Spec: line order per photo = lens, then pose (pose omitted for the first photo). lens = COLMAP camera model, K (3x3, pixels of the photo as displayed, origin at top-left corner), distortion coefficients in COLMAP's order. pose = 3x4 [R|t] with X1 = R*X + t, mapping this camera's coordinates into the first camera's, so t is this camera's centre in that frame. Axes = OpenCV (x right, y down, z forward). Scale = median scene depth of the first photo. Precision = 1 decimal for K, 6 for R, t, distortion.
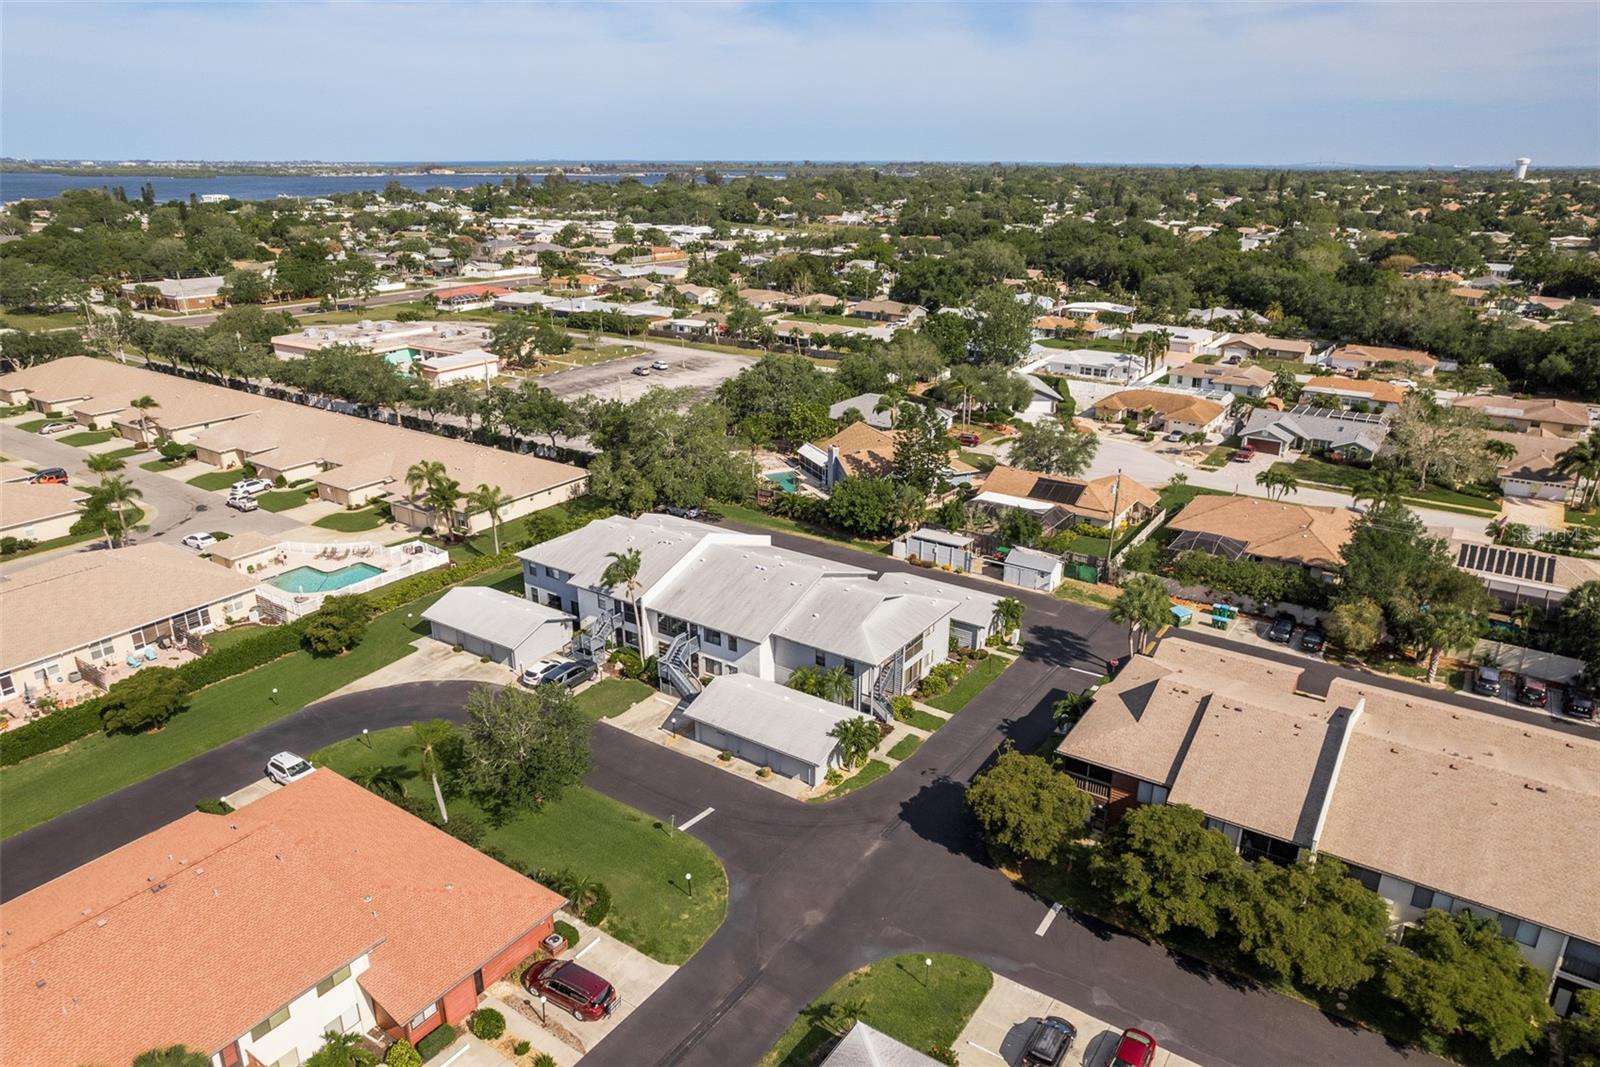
lens RADIAL K [[1039.4, 0, 804.7], [0, 1039.4, 534.9], [0, 0, 1]] dist [-0.061018, 0.064915]
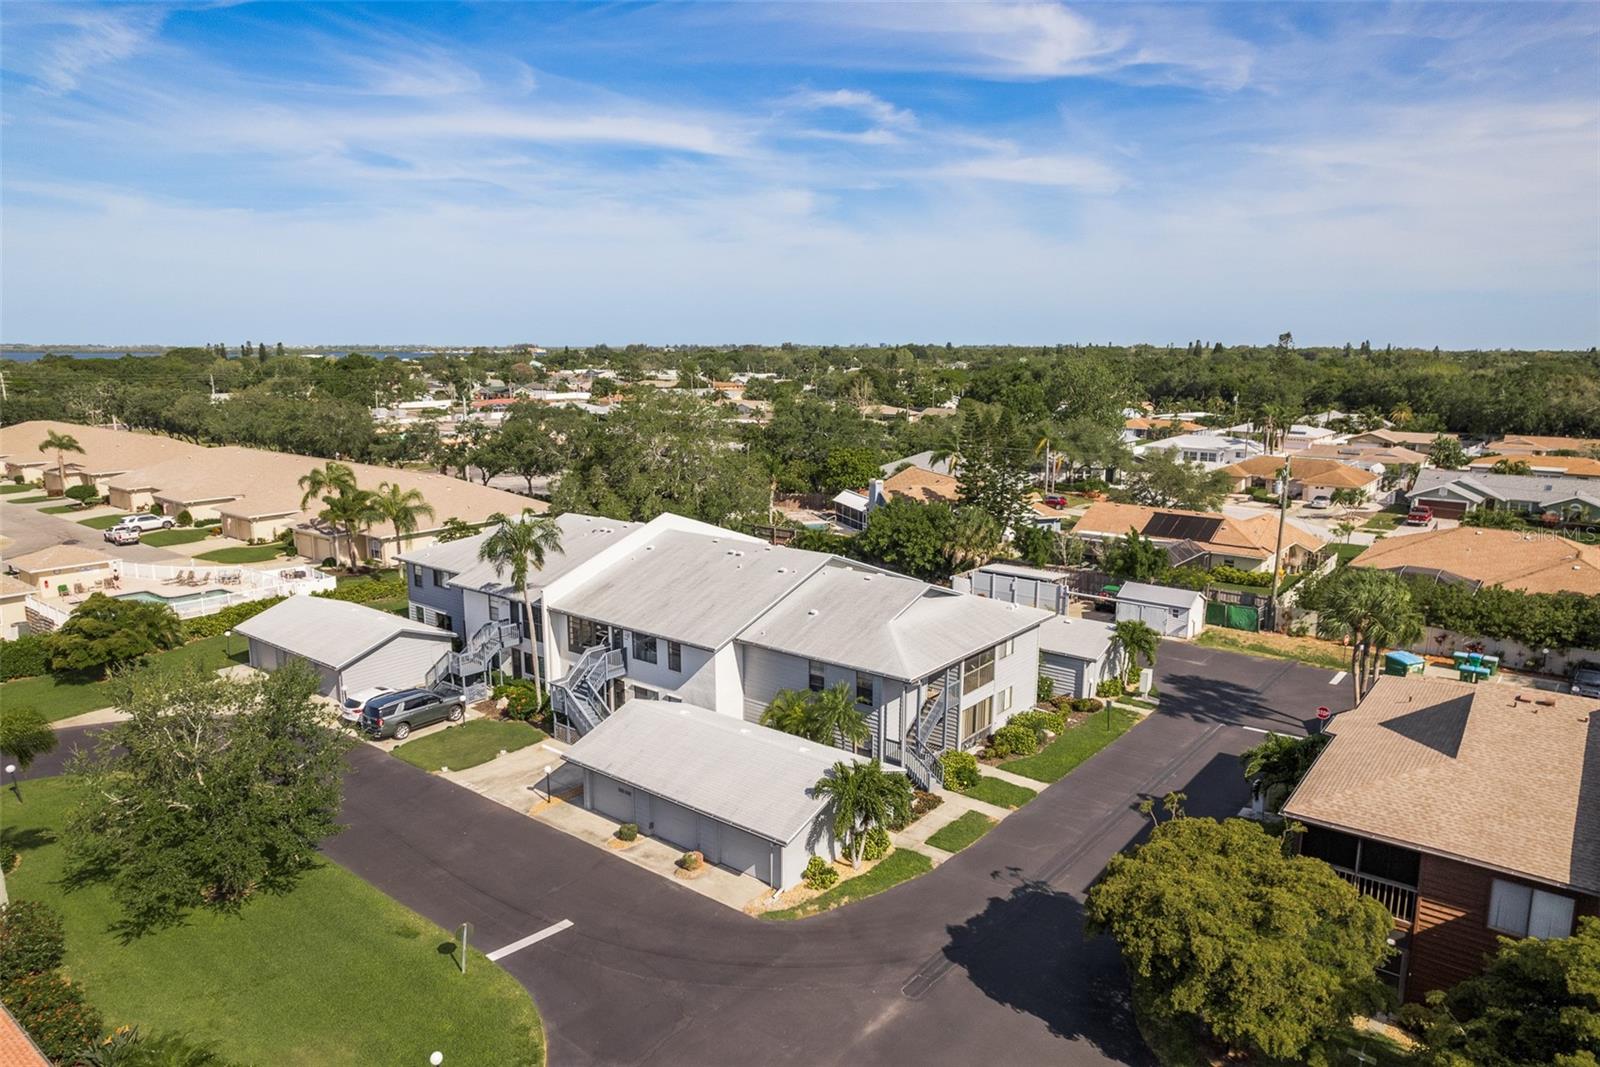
lens RADIAL K [[1039.4, 0, 804.7], [0, 1039.4, 534.9], [0, 0, 1]] dist [-0.061018, 0.064915]
pose [[0.997364, 0.012961, -0.071399, 0.042635], [-0.024794, 0.985569, -0.167447, 0.119356], [0.068198, 0.168776, 0.983292, 0.360894]]
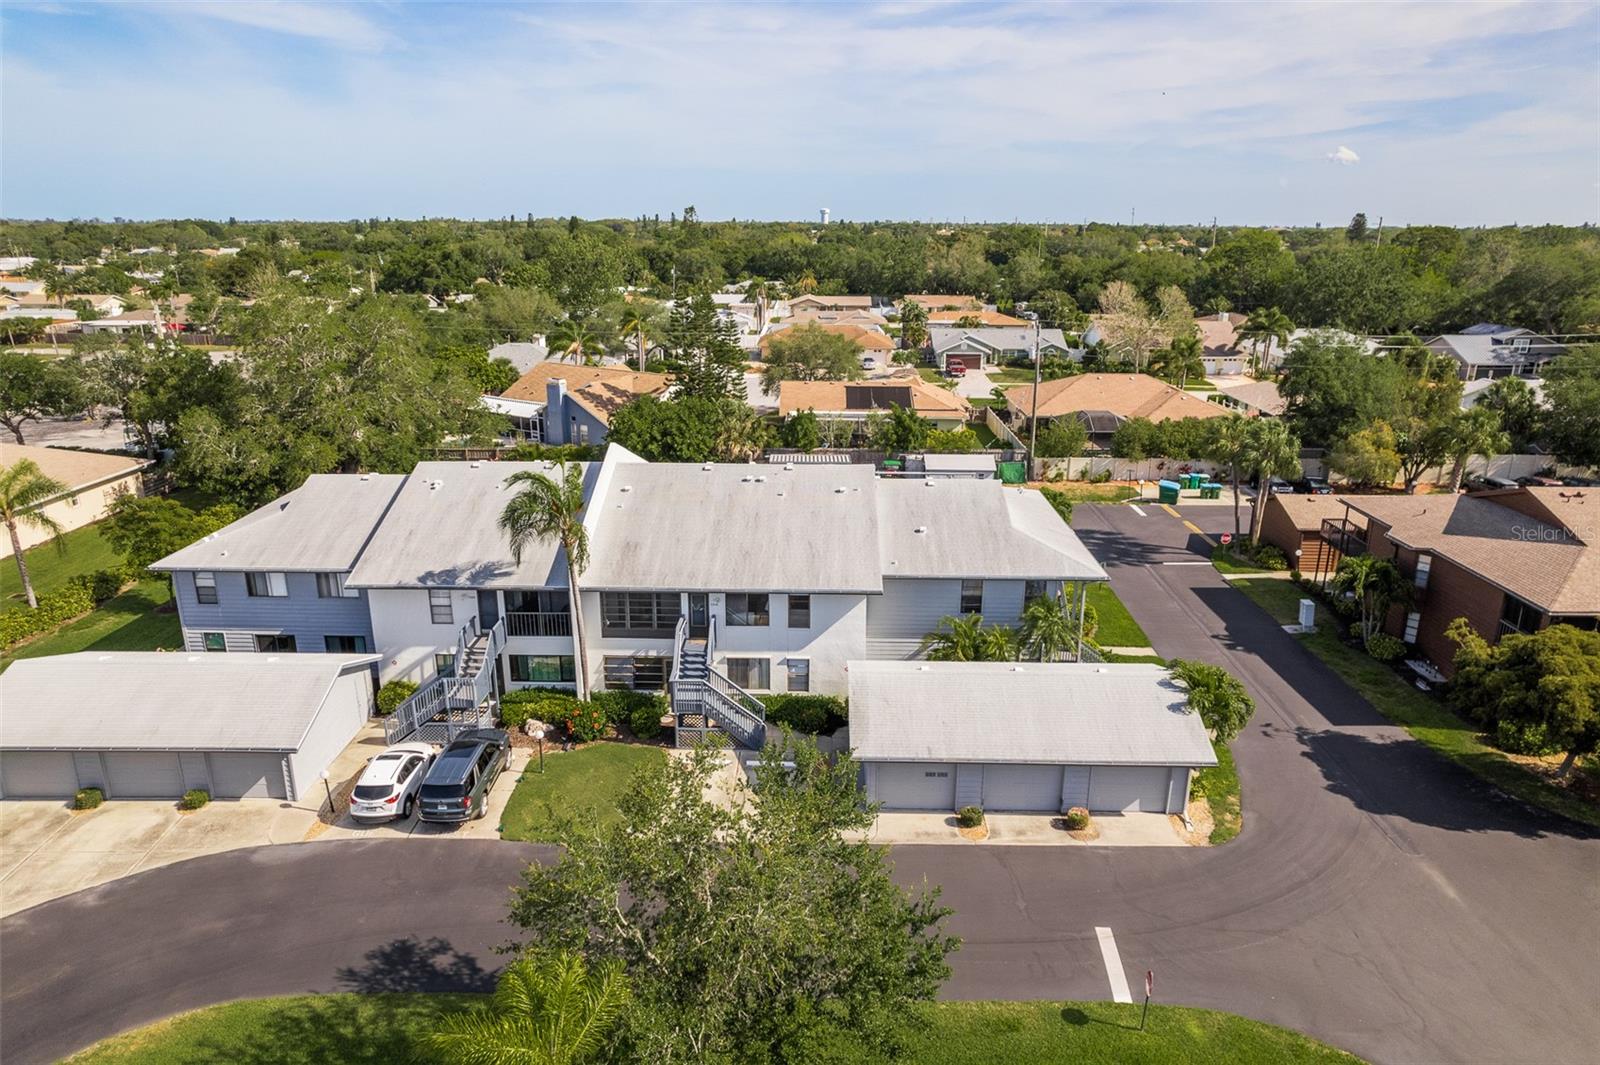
lens RADIAL K [[1039.4, 0, 804.7], [0, 1039.4, 533.9], [0, 0, 1]] dist [-0.061018, 0.064915]
pose [[0.836937, -0.159395, 0.523574, -0.287971], [0.187548, 0.982255, -0.000763, 0.061570], [-0.514162, 0.098834, 0.851980, 0.510422]]
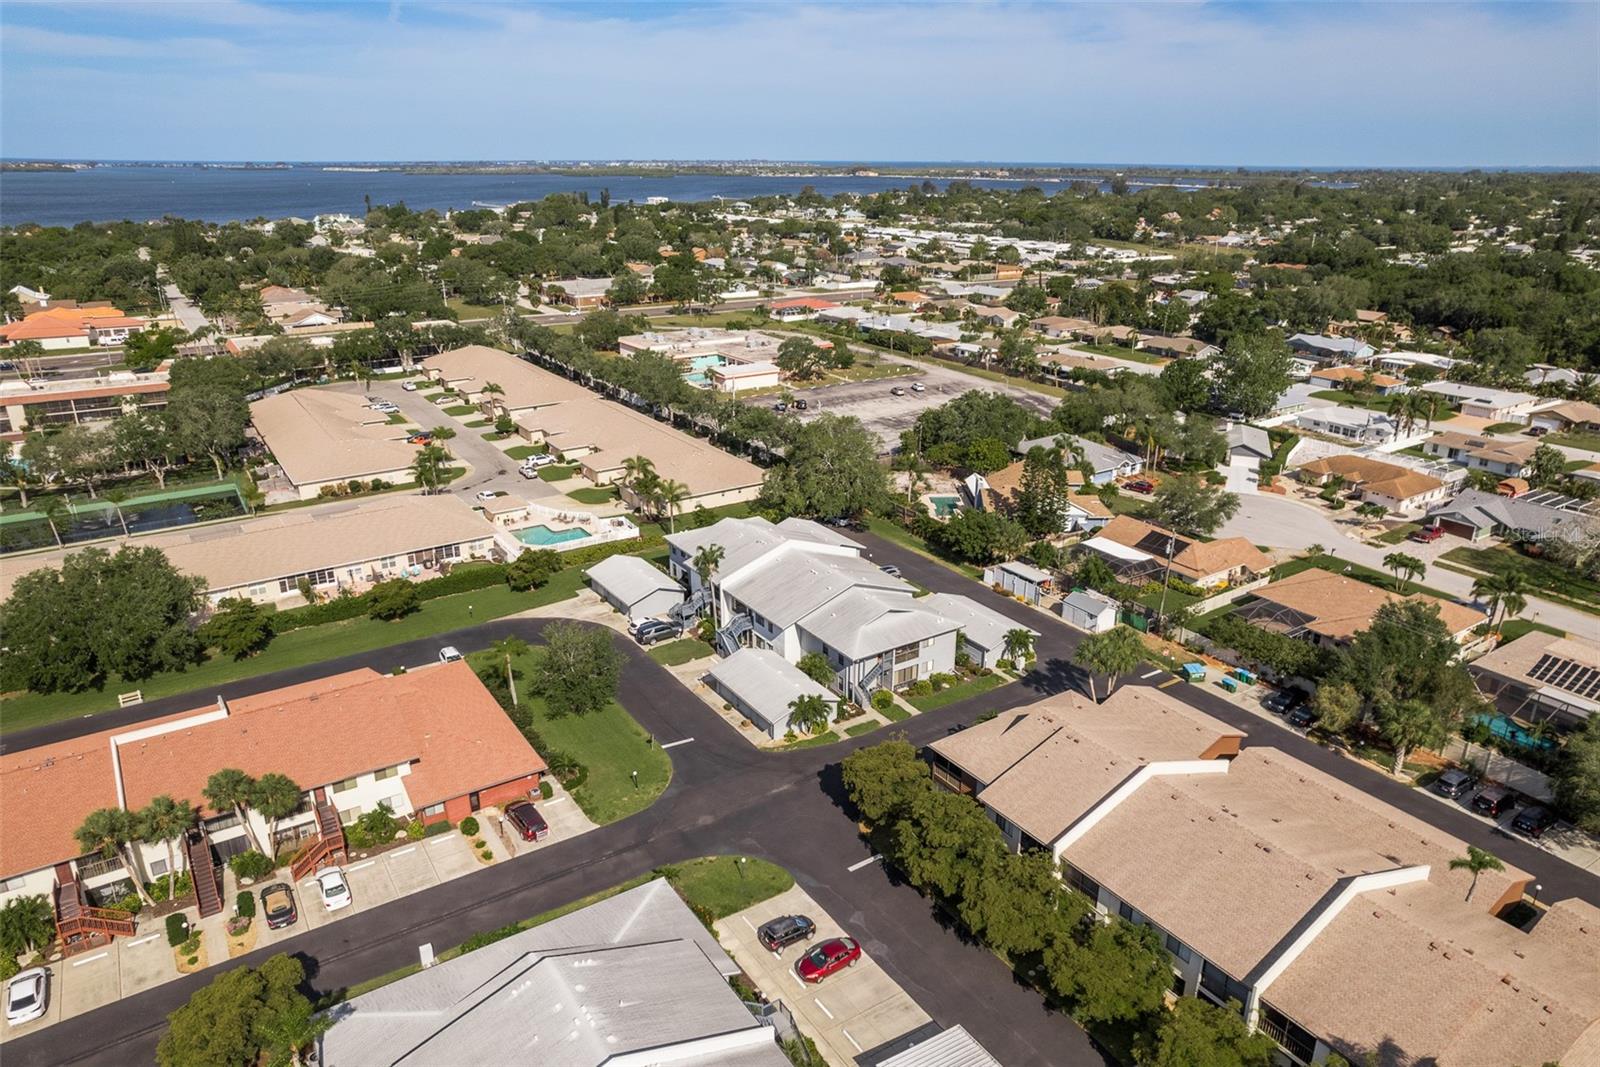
lens RADIAL K [[1039.4, 0, 804.7], [0, 1039.4, 534.9], [0, 0, 1]] dist [-0.061018, 0.064915]
pose [[0.926308, 0.130198, -0.353555, 0.366079], [-0.130680, 0.991167, 0.022622, -0.037756], [0.353378, 0.025248, 0.935140, -0.168509]]
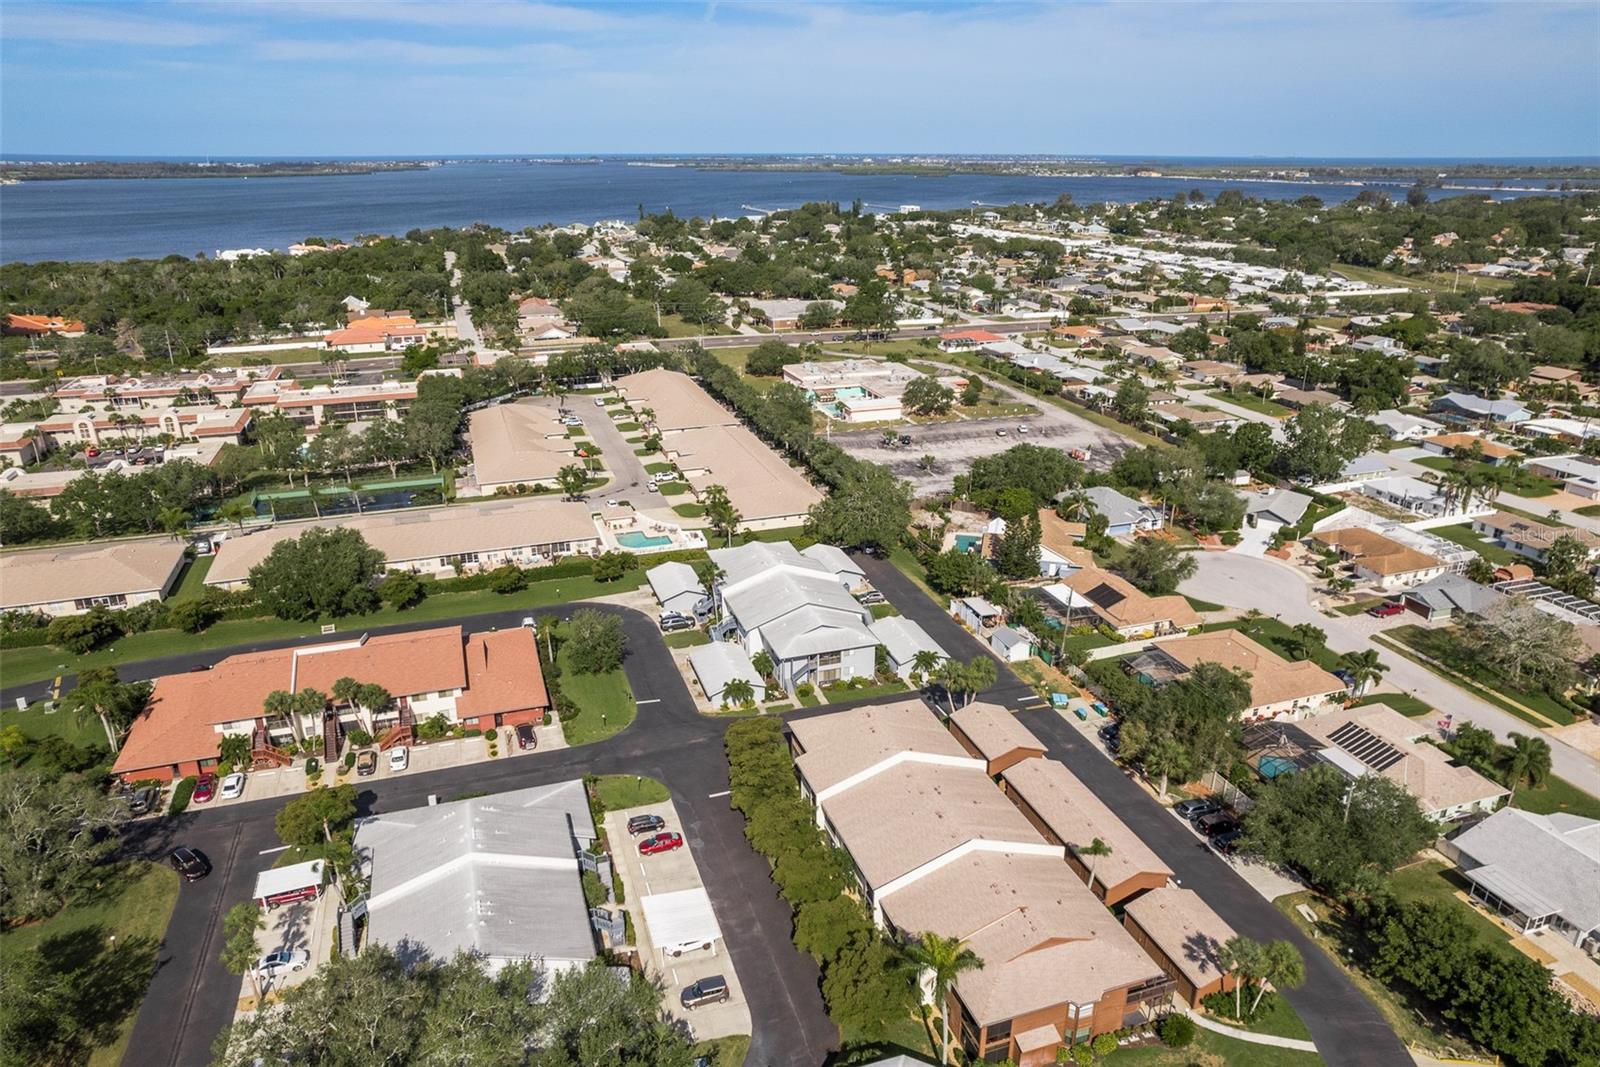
lens RADIAL K [[1039.4, 0, 804.7], [0, 1039.4, 534.9], [0, 0, 1]] dist [-0.061018, 0.064915]
pose [[0.797436, 0.208656, -0.566178, 0.860994], [-0.205542, 0.976124, 0.070240, -0.169848], [0.567317, 0.060361, 0.821285, -0.337682]]
